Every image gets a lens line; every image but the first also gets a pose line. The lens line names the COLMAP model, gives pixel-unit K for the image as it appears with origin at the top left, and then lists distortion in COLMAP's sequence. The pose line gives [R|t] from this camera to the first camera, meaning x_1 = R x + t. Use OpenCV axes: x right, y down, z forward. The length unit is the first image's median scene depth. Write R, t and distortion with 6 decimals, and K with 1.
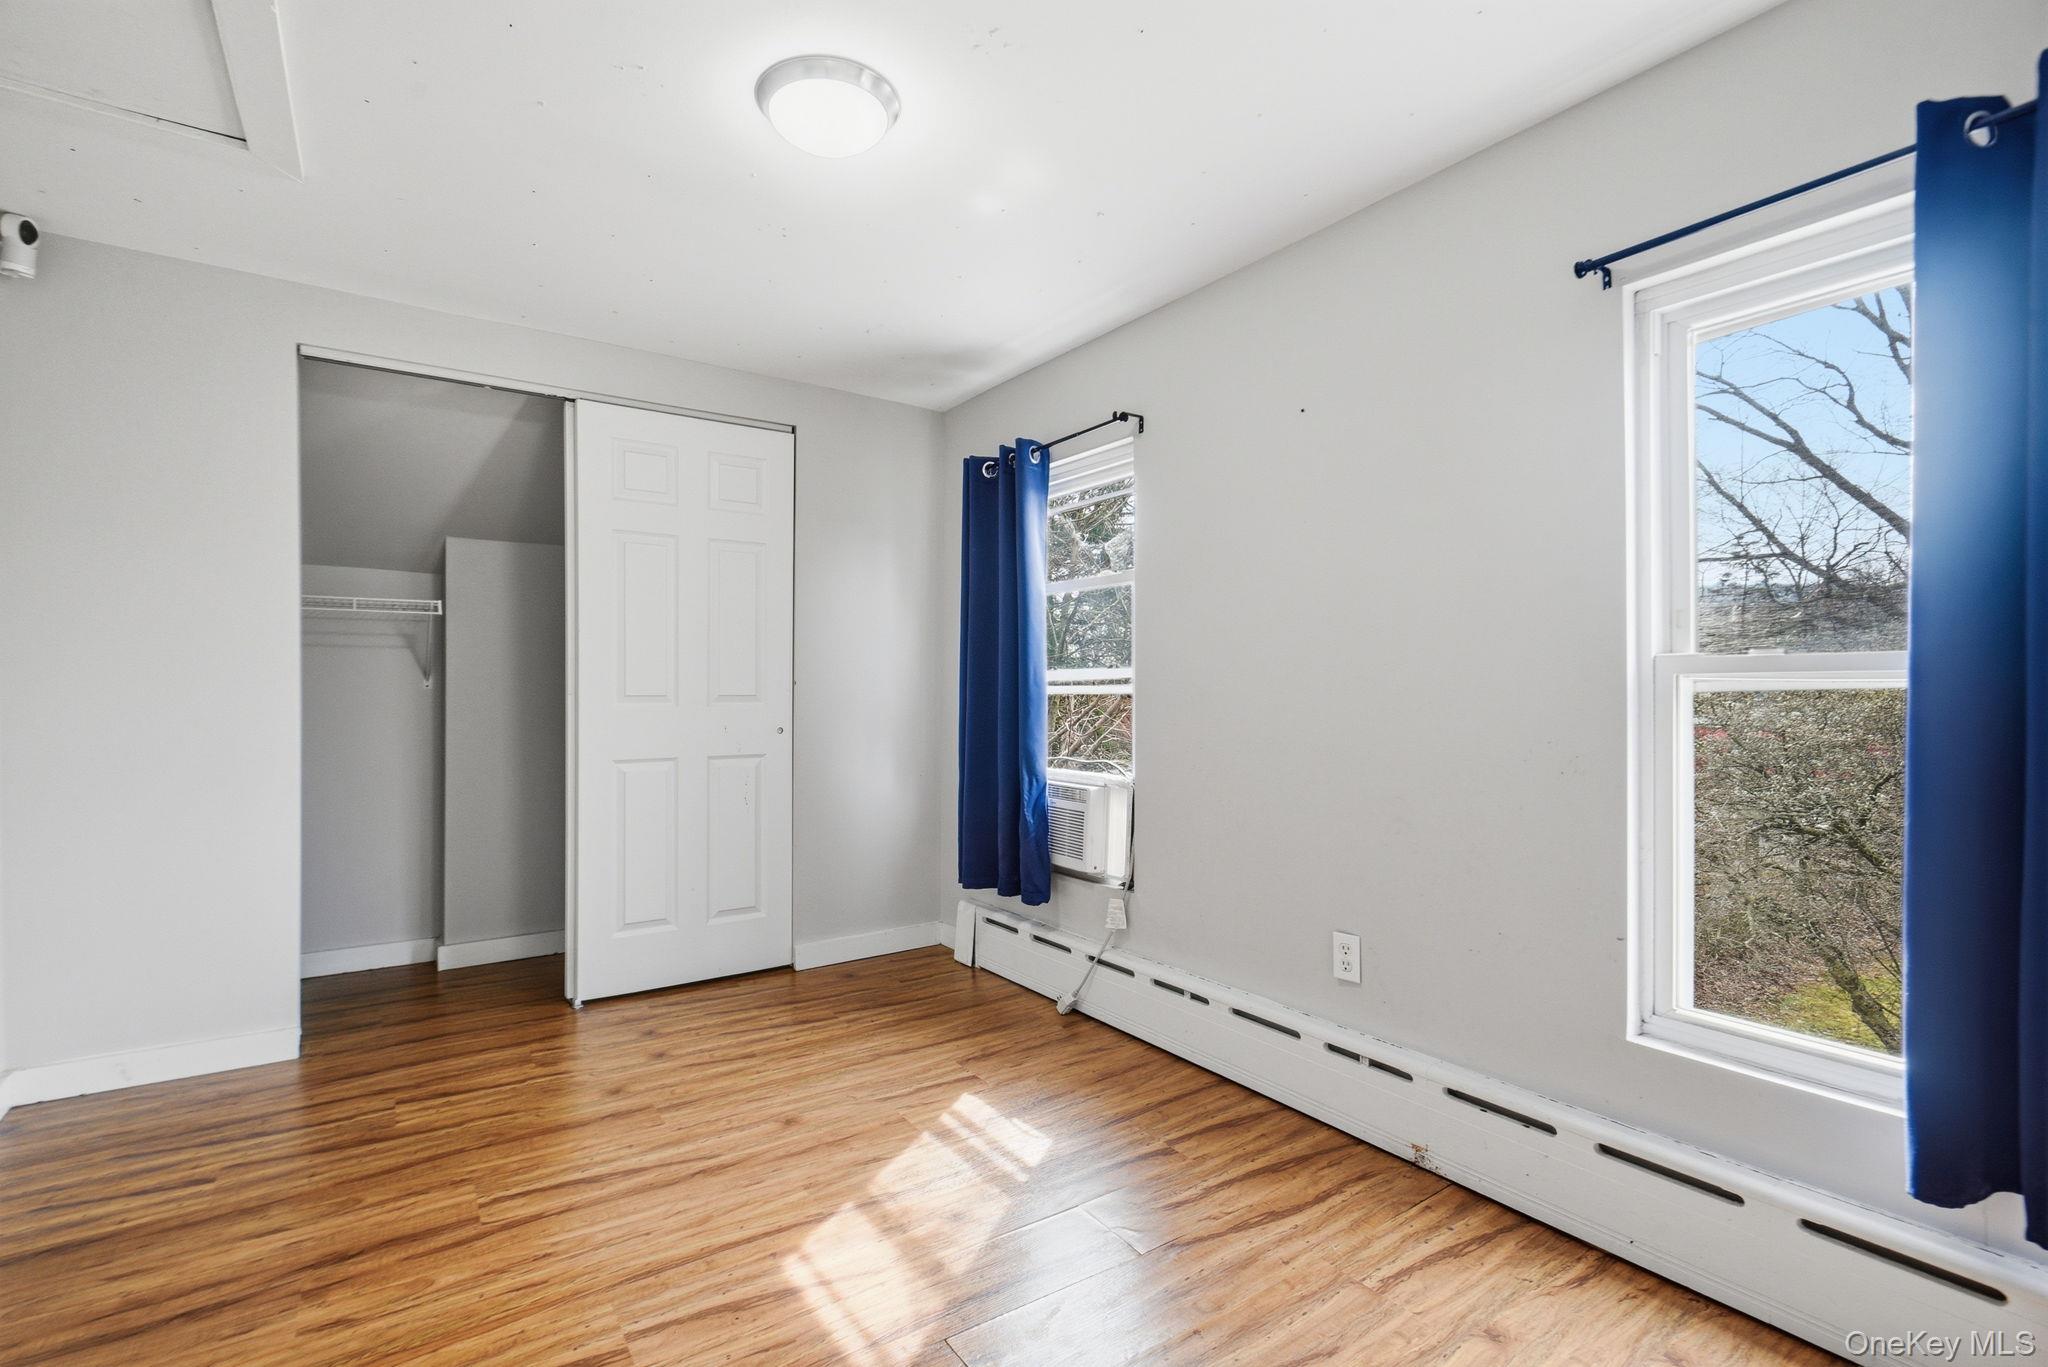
lens RADIAL K [[913.3, 0, 1008.0], [0, 913.3, 691.2], [0, 0, 1]] dist [-0.001093, -0.002175]
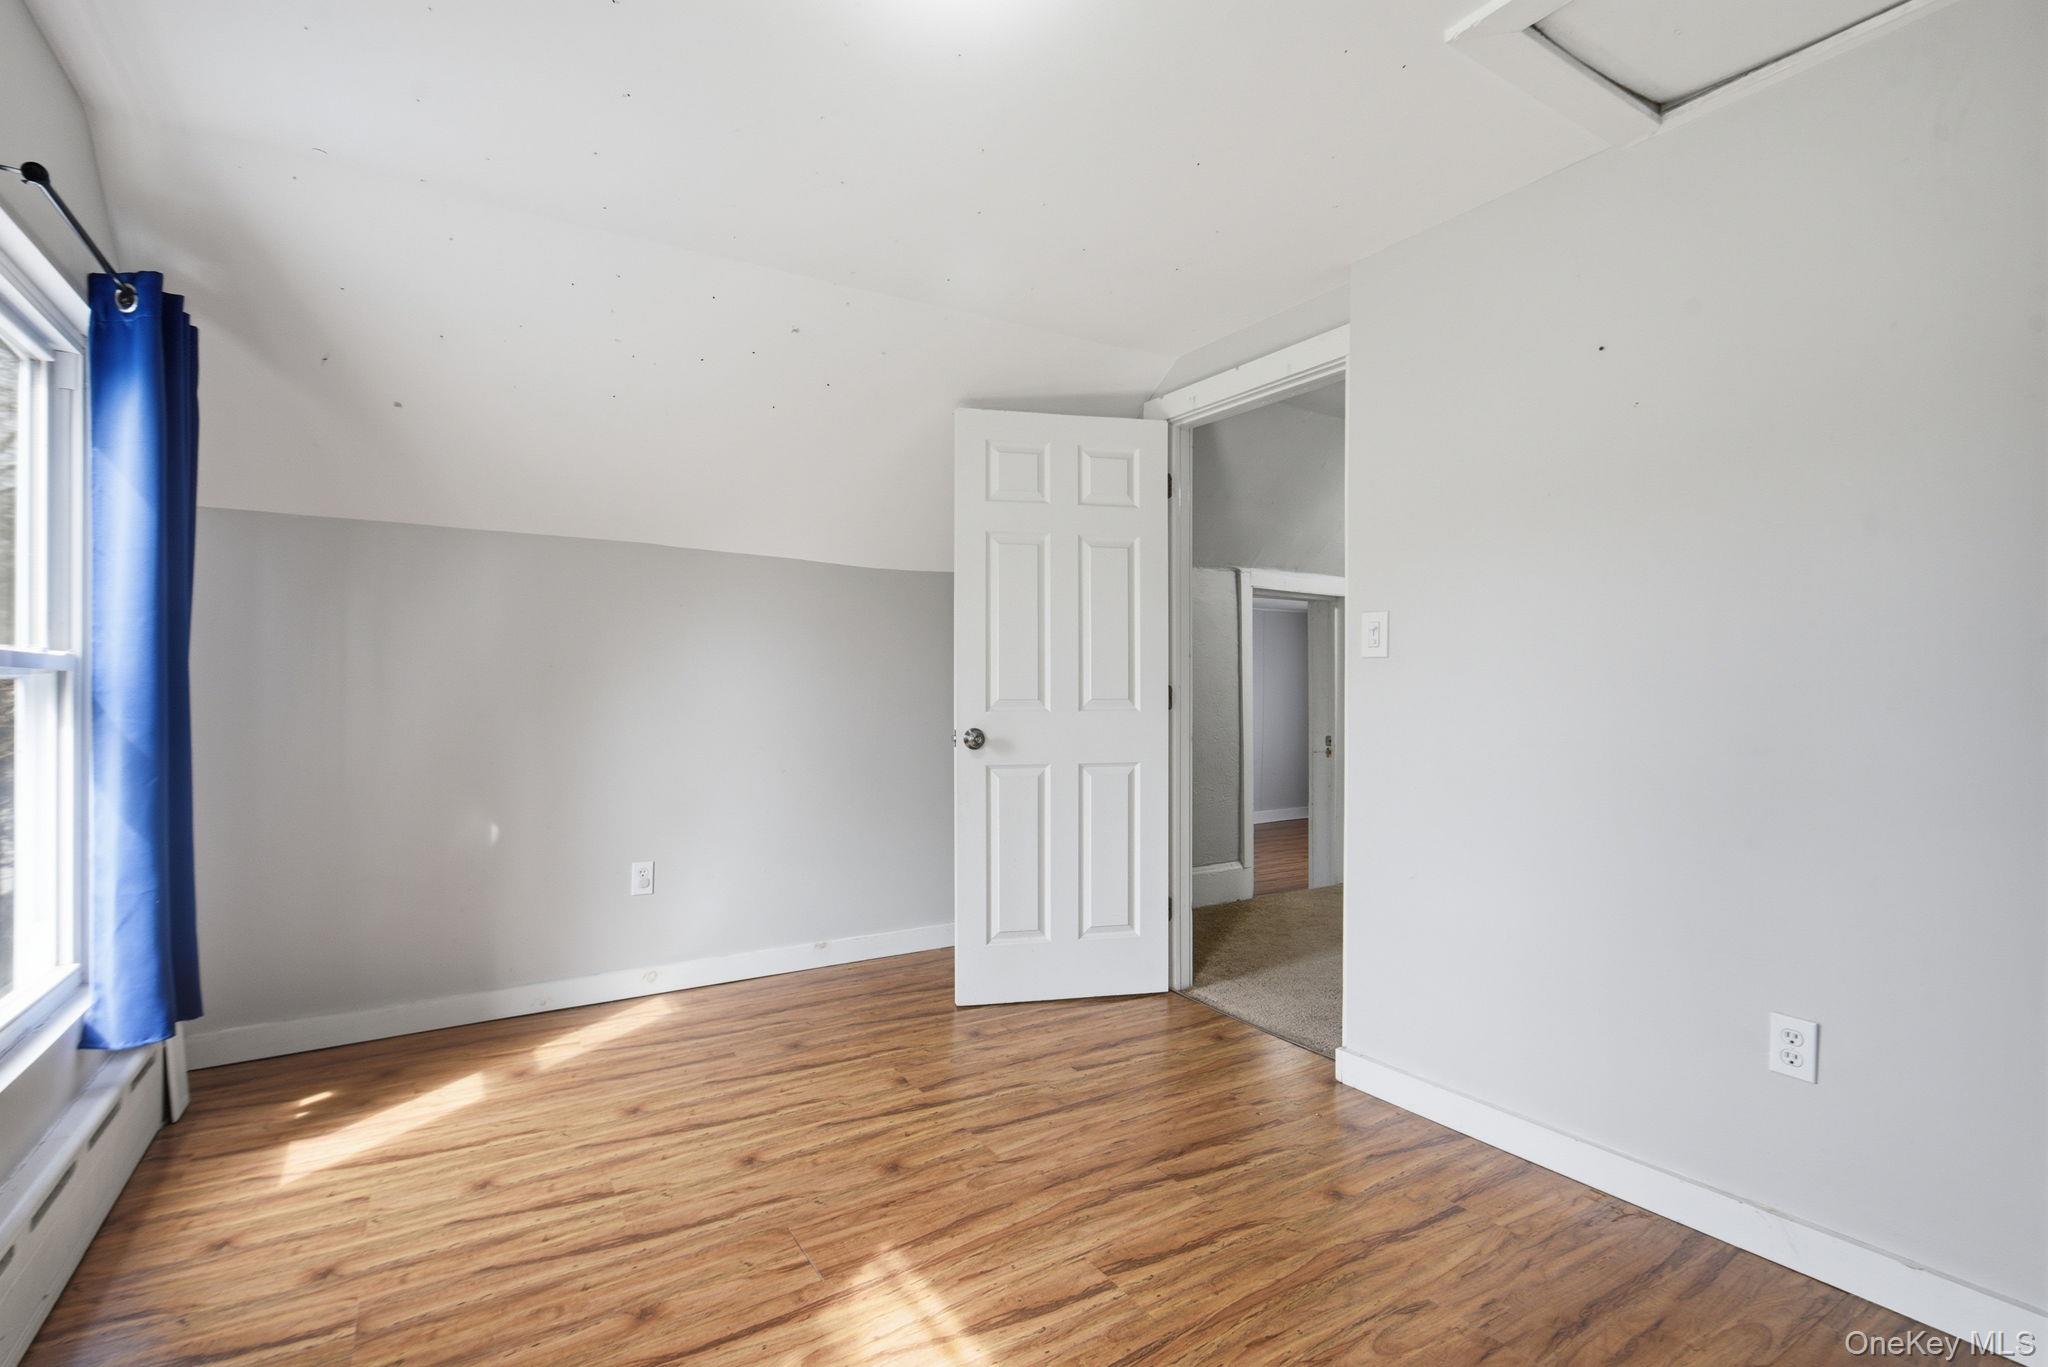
lens RADIAL K [[934.1, 0, 1009.0], [0, 934.1, 683.6], [0, 0, 1]] dist [-0.004921, -0.001290]
pose [[-0.999568, -0.005912, 0.028780, -0.183549], [-0.006124, 0.999955, -0.007259, 0.000352], [-0.028735, -0.007433, -0.999559, 1.210344]]
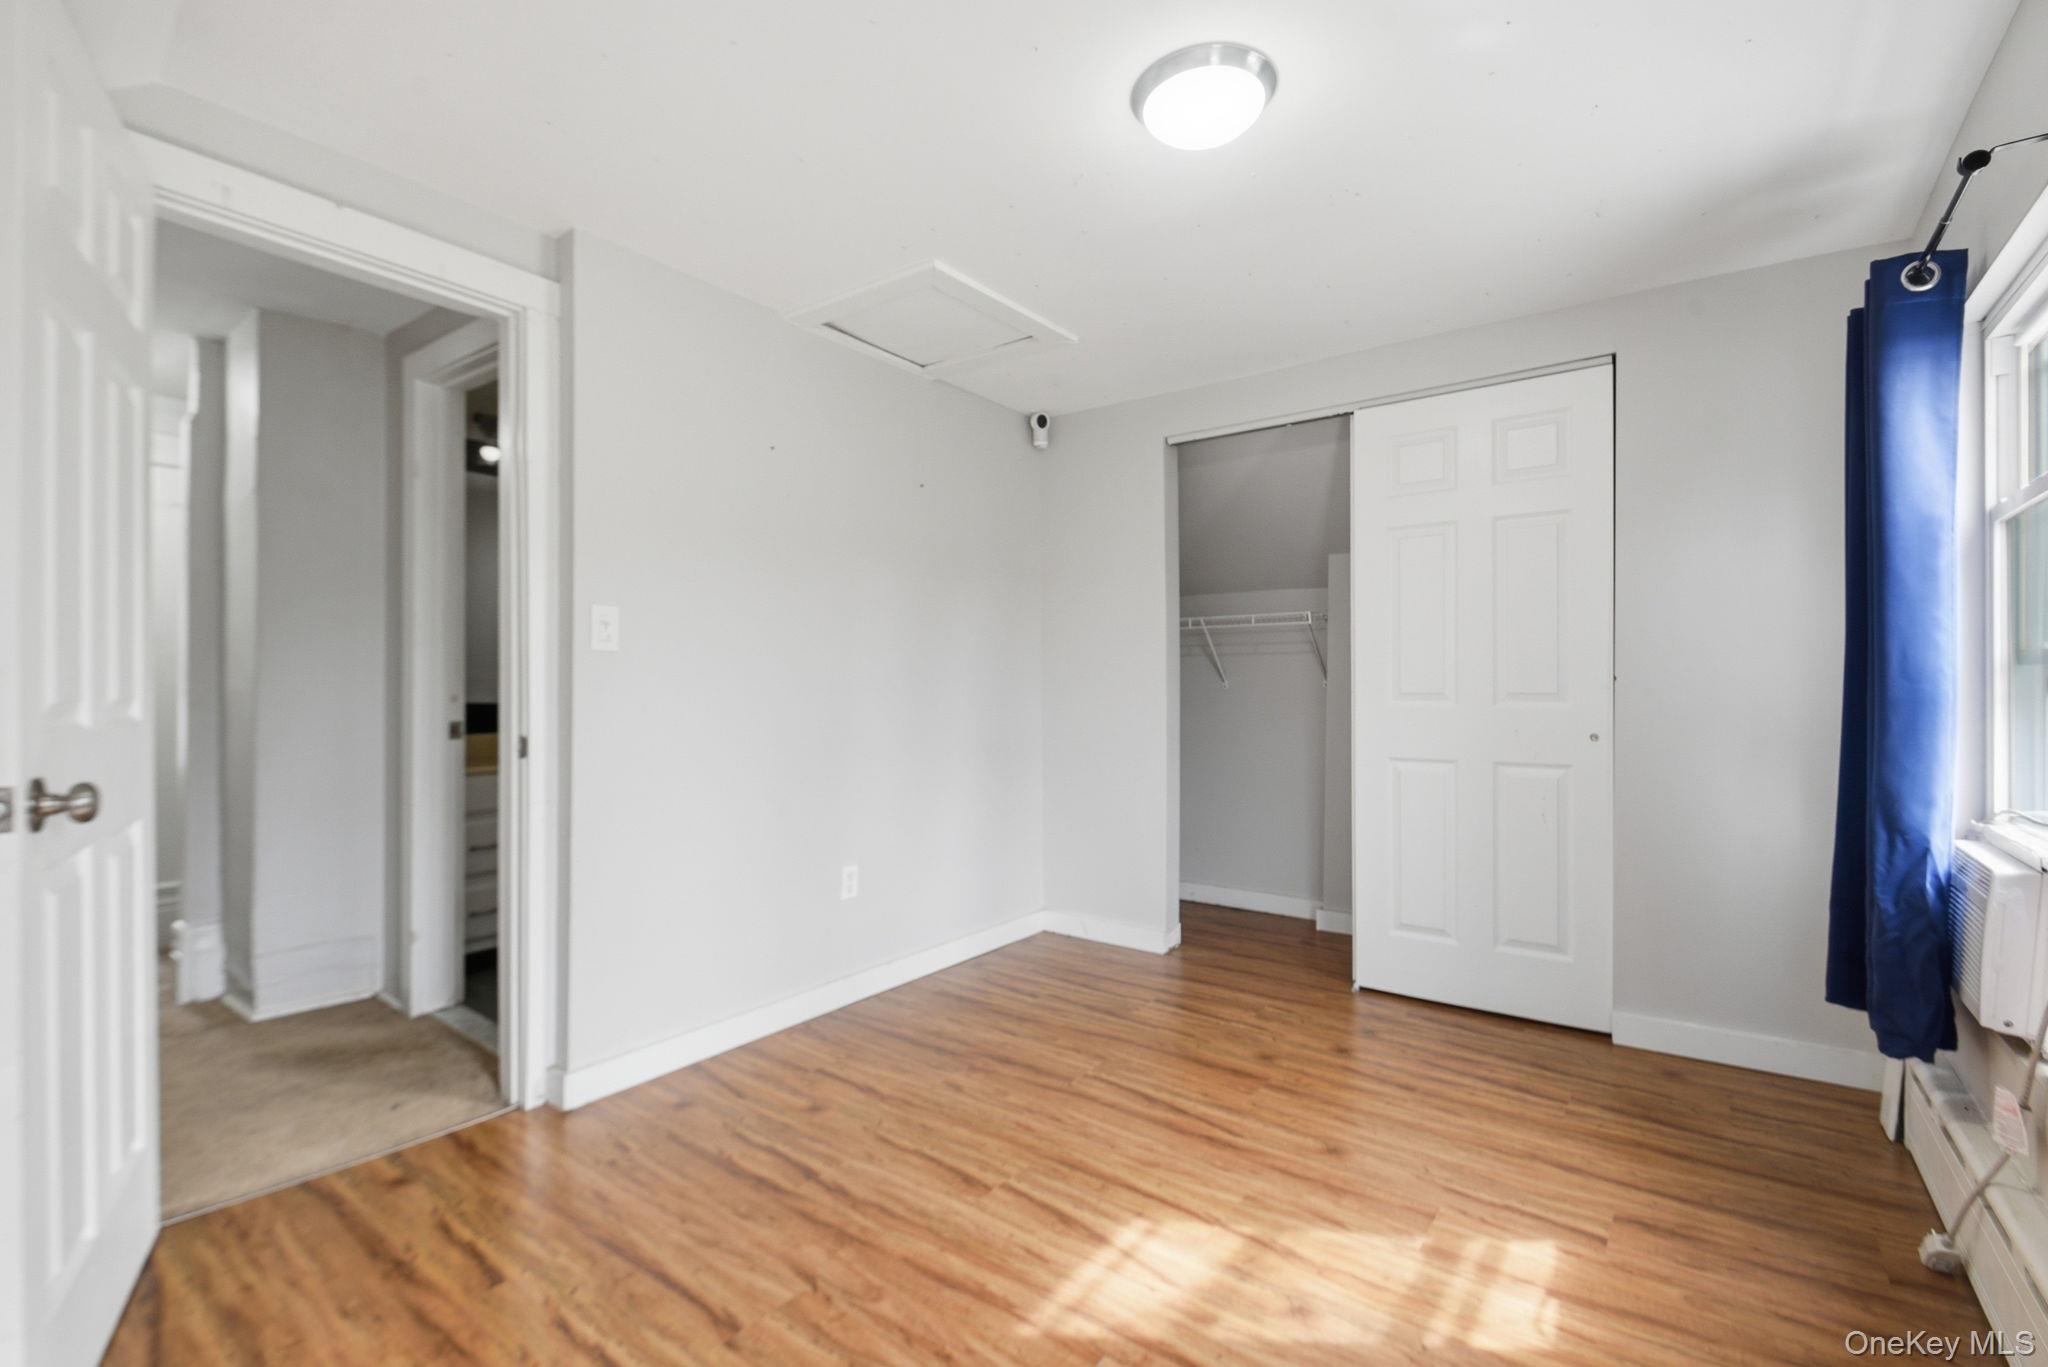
lens RADIAL K [[913.3, 0, 1004.5], [0, 913.3, 682.7], [0, 0, 1]] dist [-0.001093, -0.002175]
pose [[0.320978, -0.007622, -0.947056, 0.466001], [-0.002283, 0.999958, -0.008821, 0.004056], [0.947084, 0.004994, 0.320947, 0.332419]]
